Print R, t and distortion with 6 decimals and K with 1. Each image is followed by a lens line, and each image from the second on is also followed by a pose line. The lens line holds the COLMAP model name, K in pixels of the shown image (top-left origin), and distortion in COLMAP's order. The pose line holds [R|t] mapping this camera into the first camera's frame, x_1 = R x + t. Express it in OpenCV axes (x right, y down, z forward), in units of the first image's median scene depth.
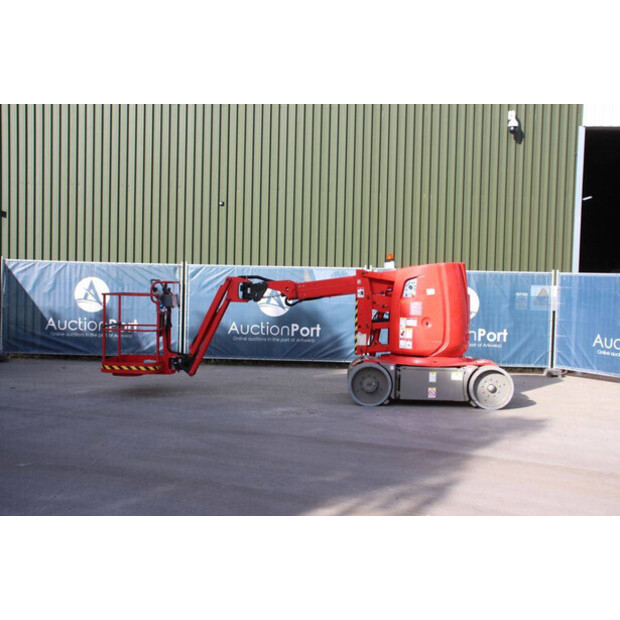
lens RADIAL K [[739.0, 0, 310.0], [0, 739.0, 310.0], [0, 0, 1]] dist [-0.019875, 0.035708]
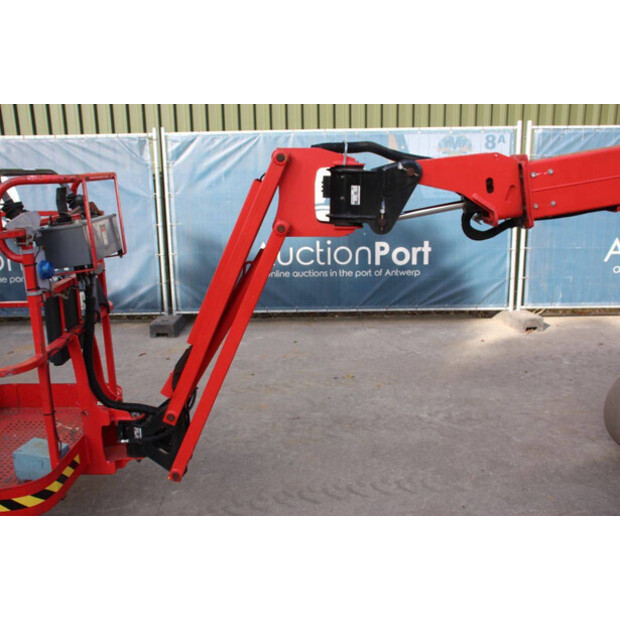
lens RADIAL K [[616.9, 0, 310.0], [0, 616.9, 310.0], [0, 0, 1]] dist [-0.116029, 0.166104]
pose [[0.998901, -0.044511, 0.014688, -0.102567], [0.040633, 0.978537, 0.202026, -0.030645], [-0.023365, -0.201207, 0.979270, 0.738152]]
